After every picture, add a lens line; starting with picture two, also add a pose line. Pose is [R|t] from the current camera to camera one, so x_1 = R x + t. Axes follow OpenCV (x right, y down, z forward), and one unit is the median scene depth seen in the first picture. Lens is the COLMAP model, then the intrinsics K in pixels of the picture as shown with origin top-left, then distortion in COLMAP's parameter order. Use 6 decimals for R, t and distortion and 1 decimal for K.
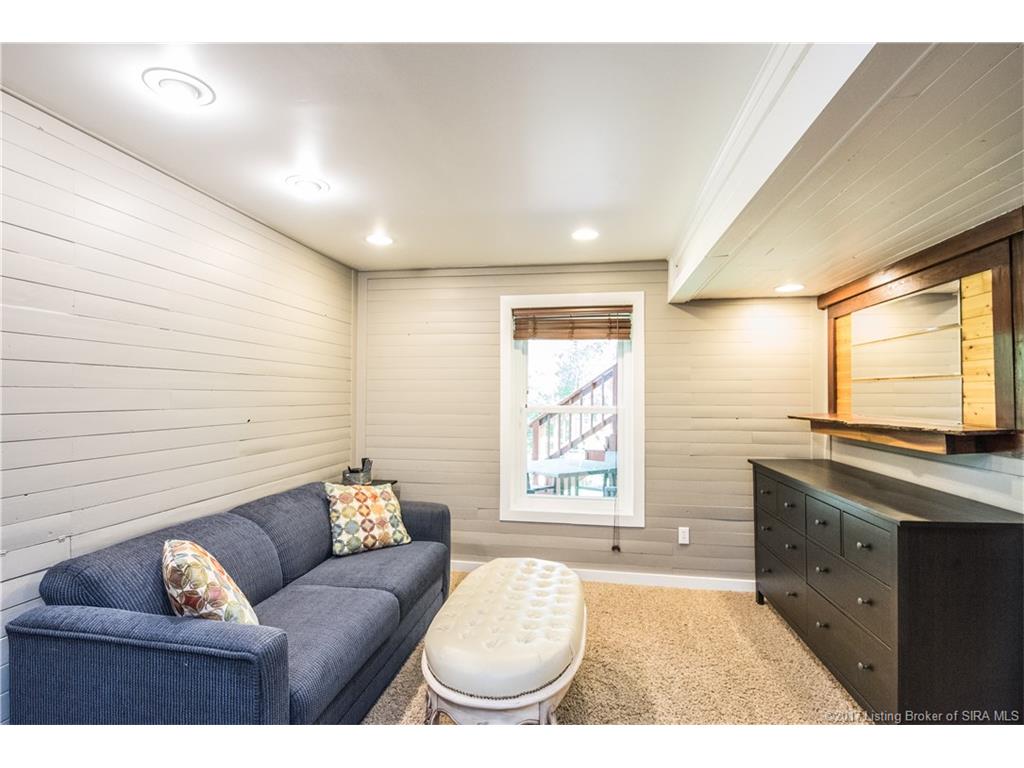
lens RADIAL K [[493.0, 0, 510.4], [0, 493.0, 384.7], [0, 0, 1]] dist [0.001199, 0.000195]
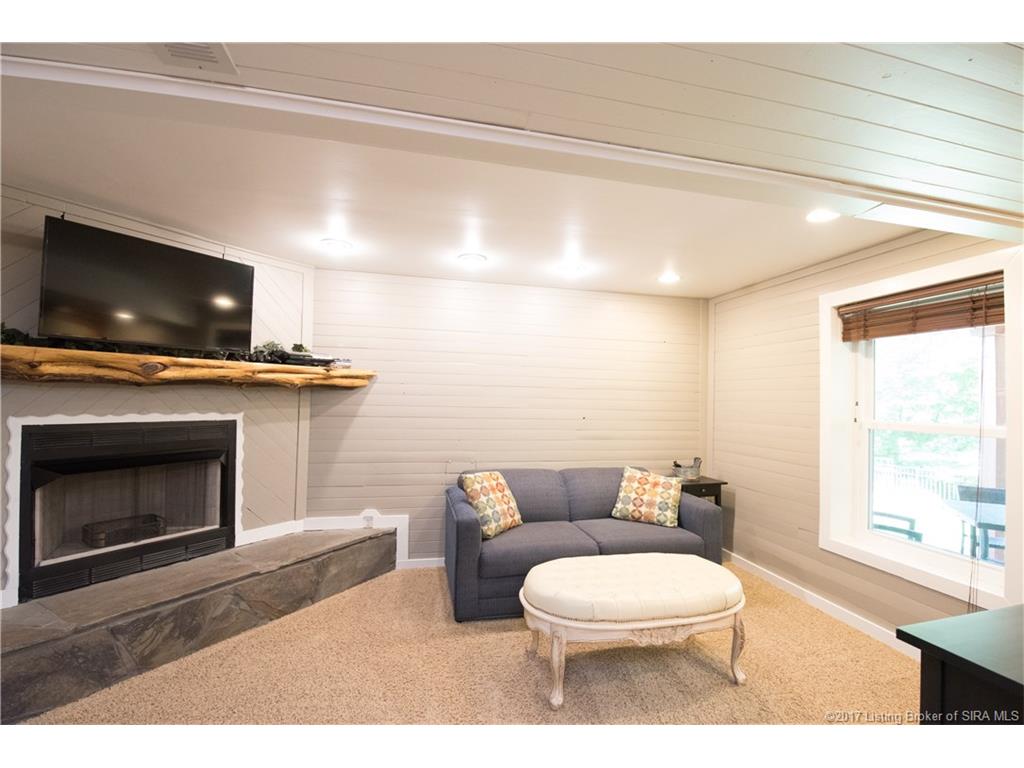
lens RADIAL K [[444.7, 0, 517.2], [0, 444.7, 386.2], [0, 0, 1]] dist [-0.003602, -0.010138]
pose [[0.372716, -0.023726, -0.927642, 0.534466], [0.001012, 0.999683, -0.025162, 0.004182], [0.927945, 0.008439, 0.372622, 0.197748]]
